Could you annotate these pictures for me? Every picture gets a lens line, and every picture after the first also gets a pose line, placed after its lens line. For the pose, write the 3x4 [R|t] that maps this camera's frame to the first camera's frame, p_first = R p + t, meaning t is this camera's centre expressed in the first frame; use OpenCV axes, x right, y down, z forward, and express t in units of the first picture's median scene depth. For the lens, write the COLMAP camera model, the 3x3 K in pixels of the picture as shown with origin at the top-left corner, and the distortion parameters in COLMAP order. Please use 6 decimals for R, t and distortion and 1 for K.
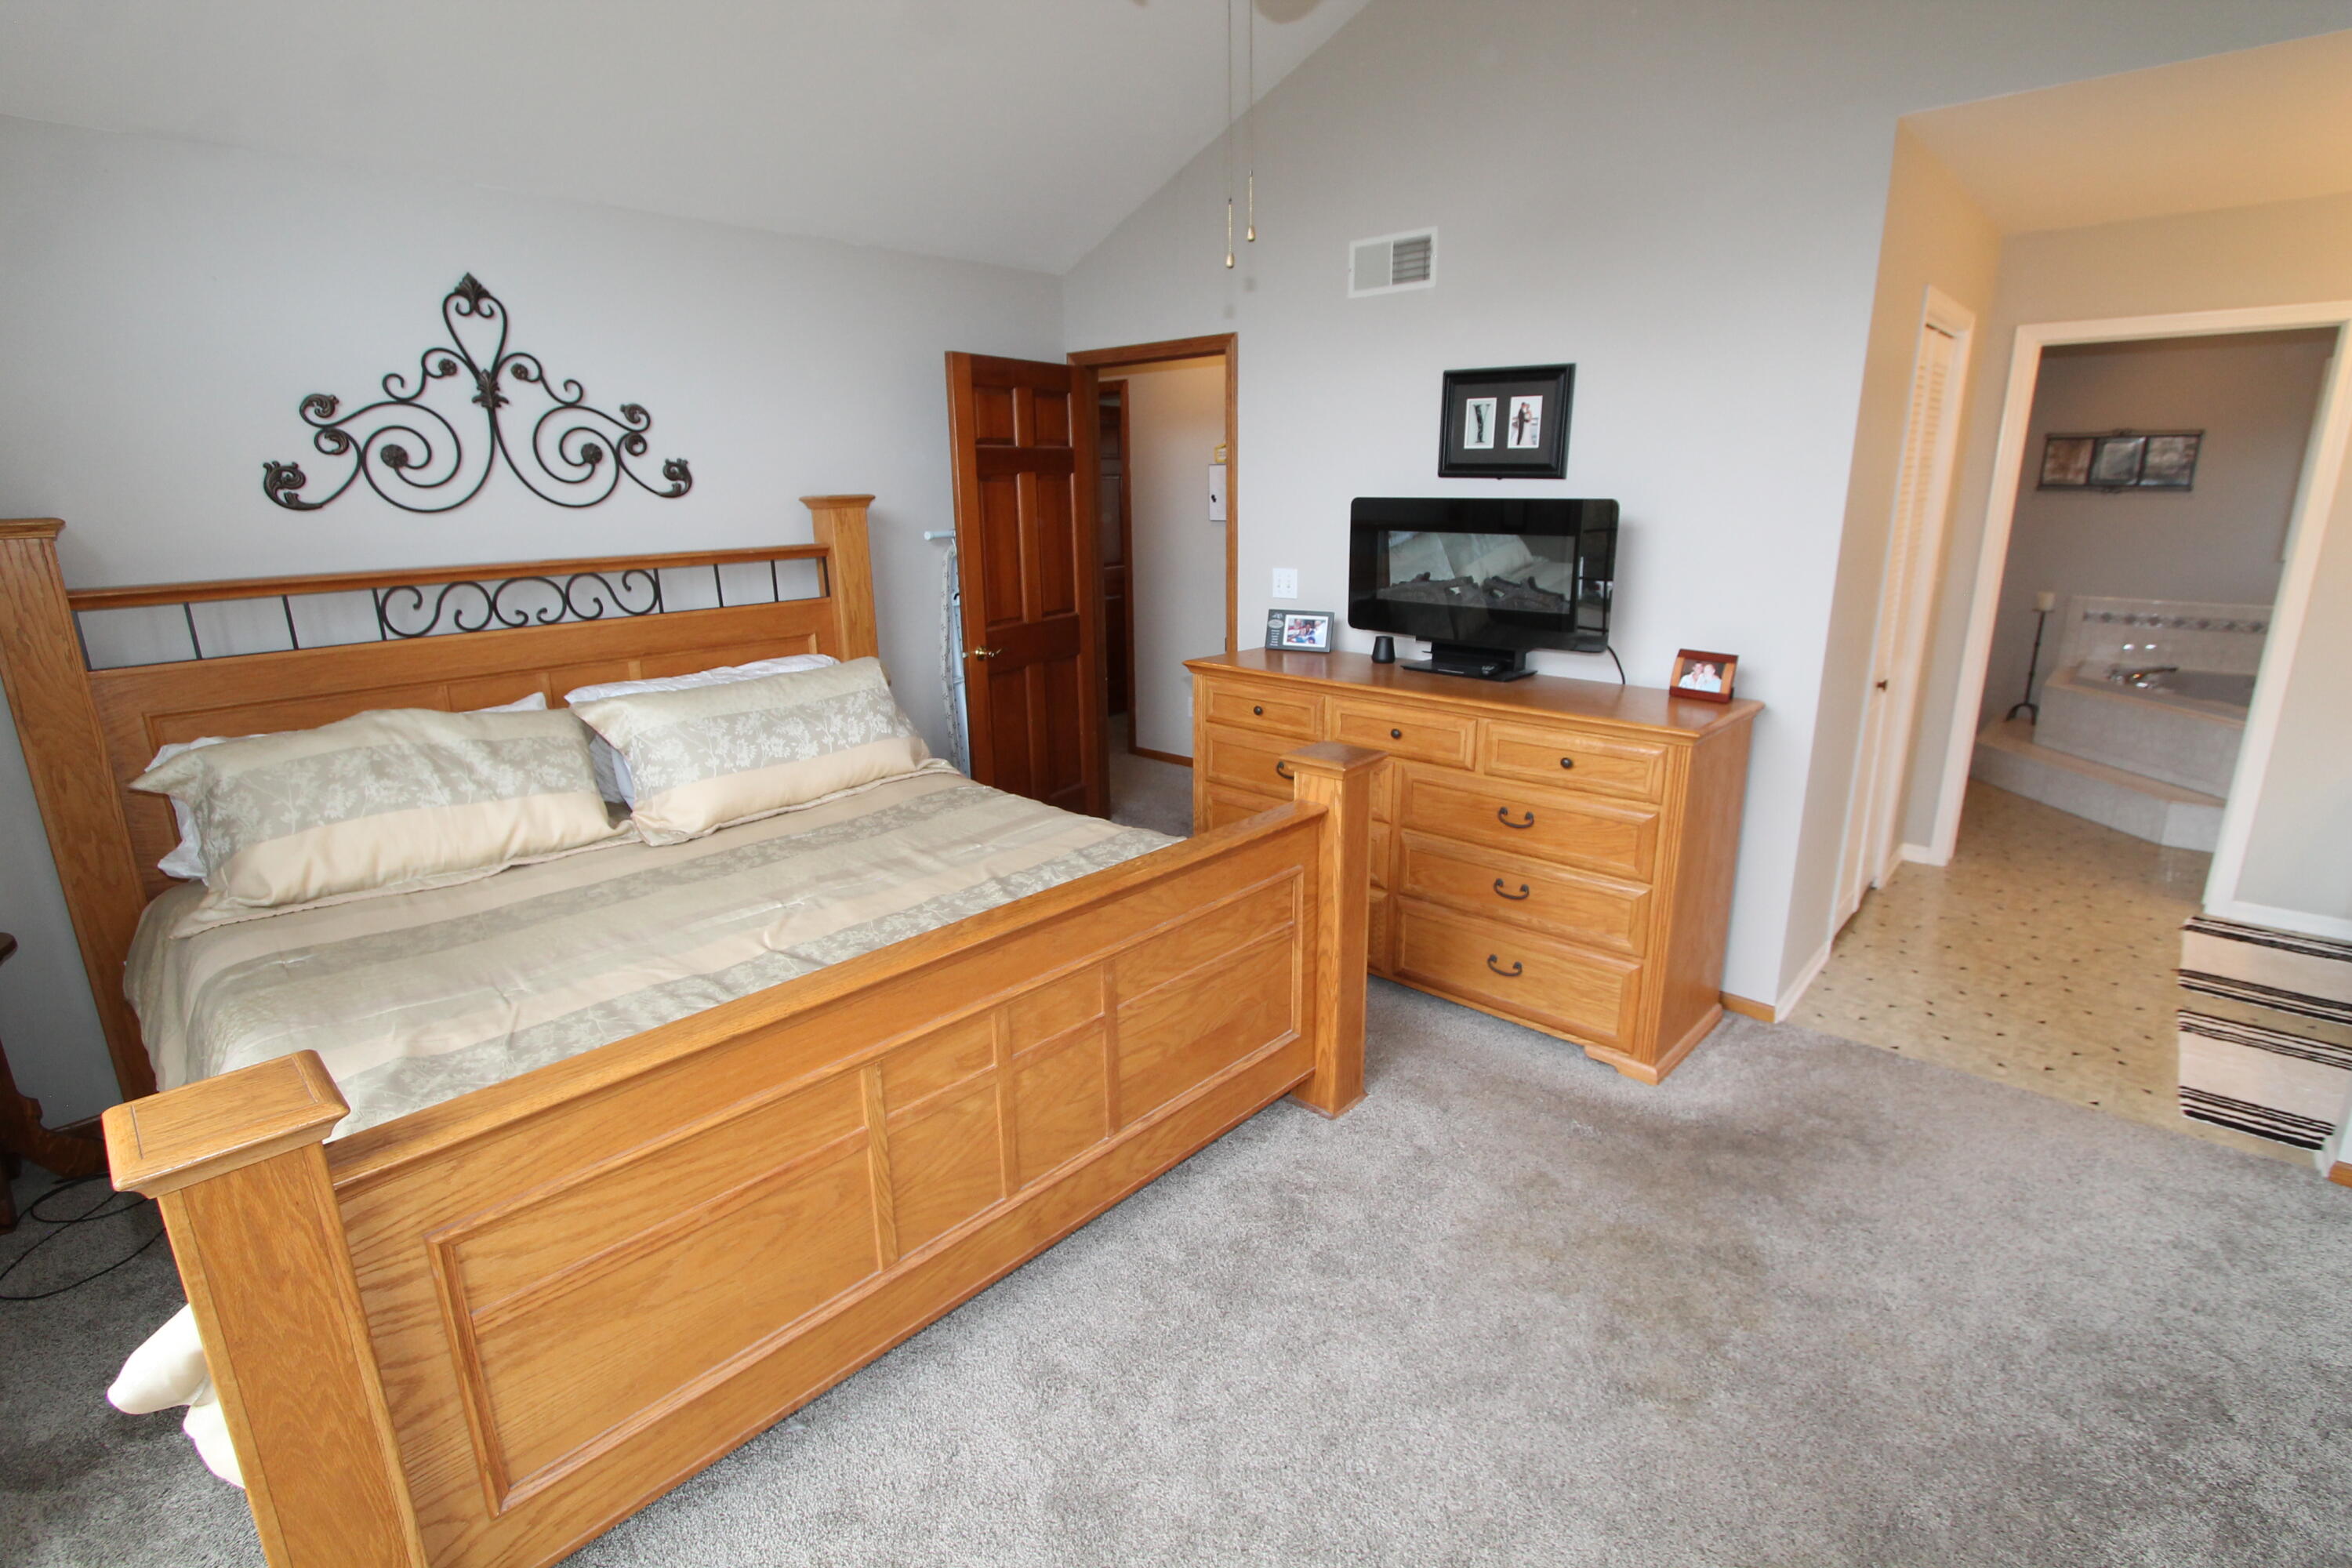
lens RADIAL K [[1110.9, 0, 1179.4], [0, 1110.9, 778.4], [0, 0, 1]] dist [-0.020291, 0.000140]
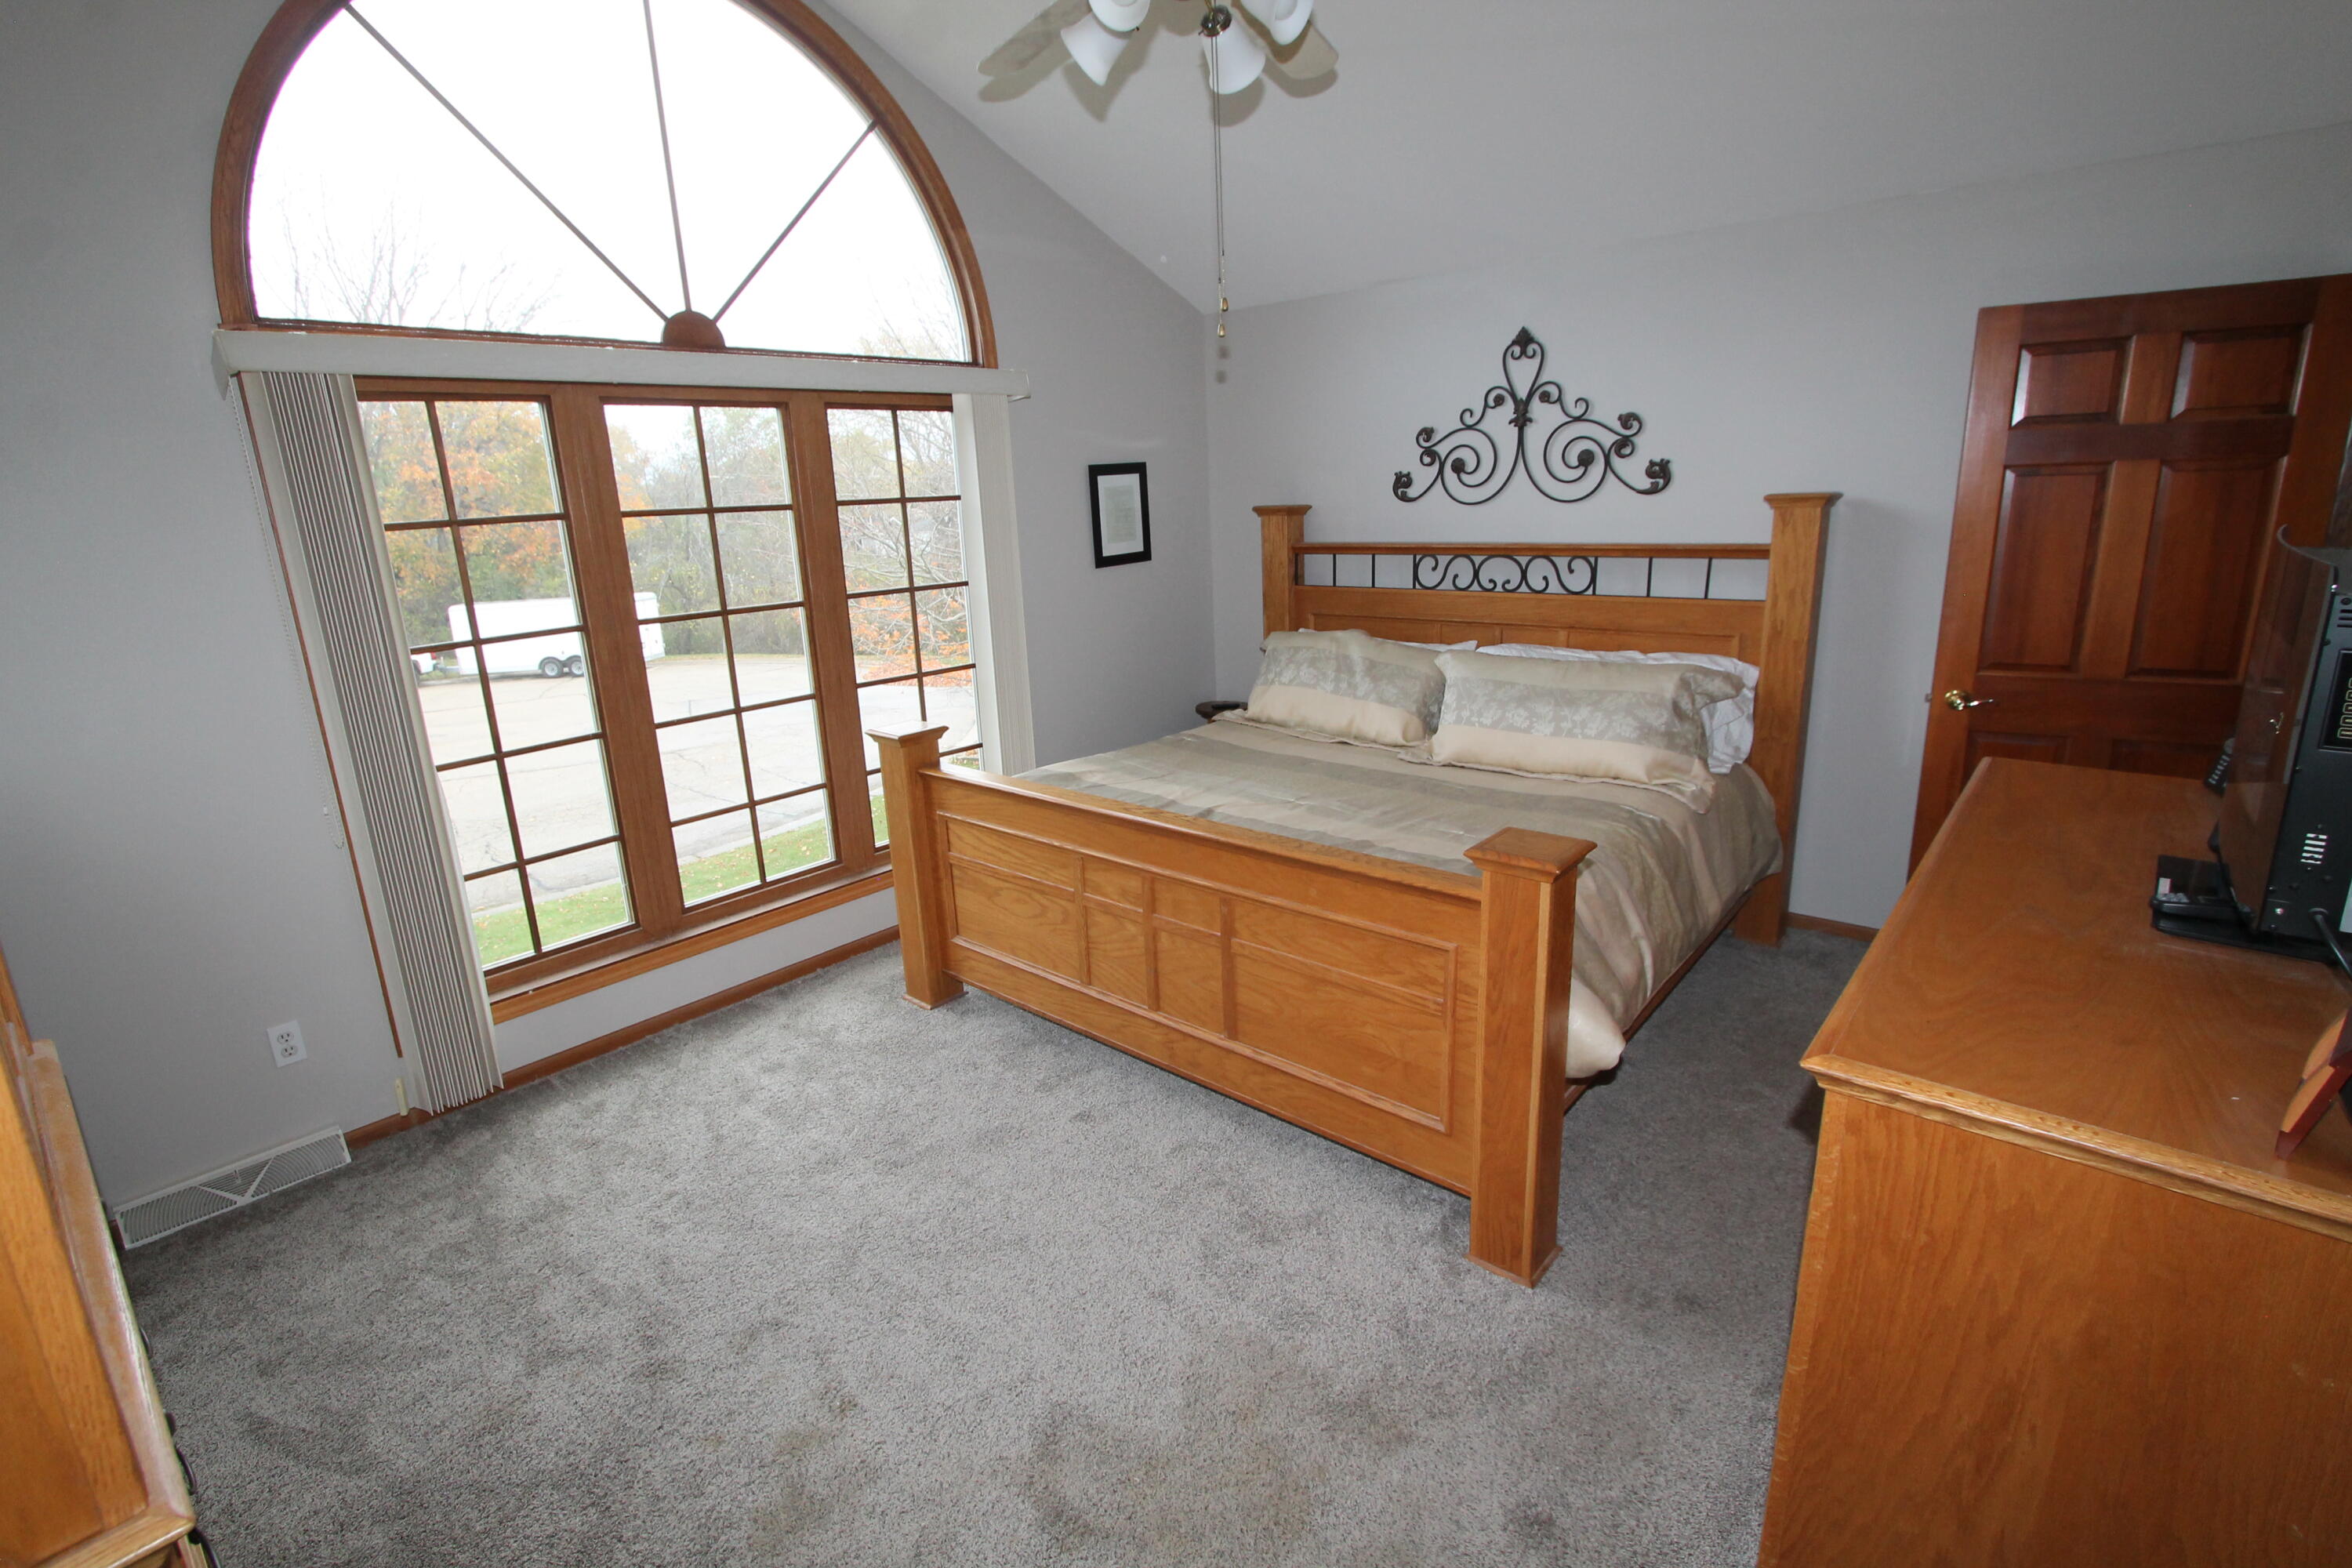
lens RADIAL K [[1110.9, 0, 1169.4], [0, 1110.9, 782.4], [0, 0, 1]] dist [-0.020291, 0.000140]
pose [[0.009149, 0.269361, -0.962996, 0.768440], [-0.220123, 0.939955, 0.260825, -0.186000], [0.975429, 0.209591, 0.067892, 0.578487]]
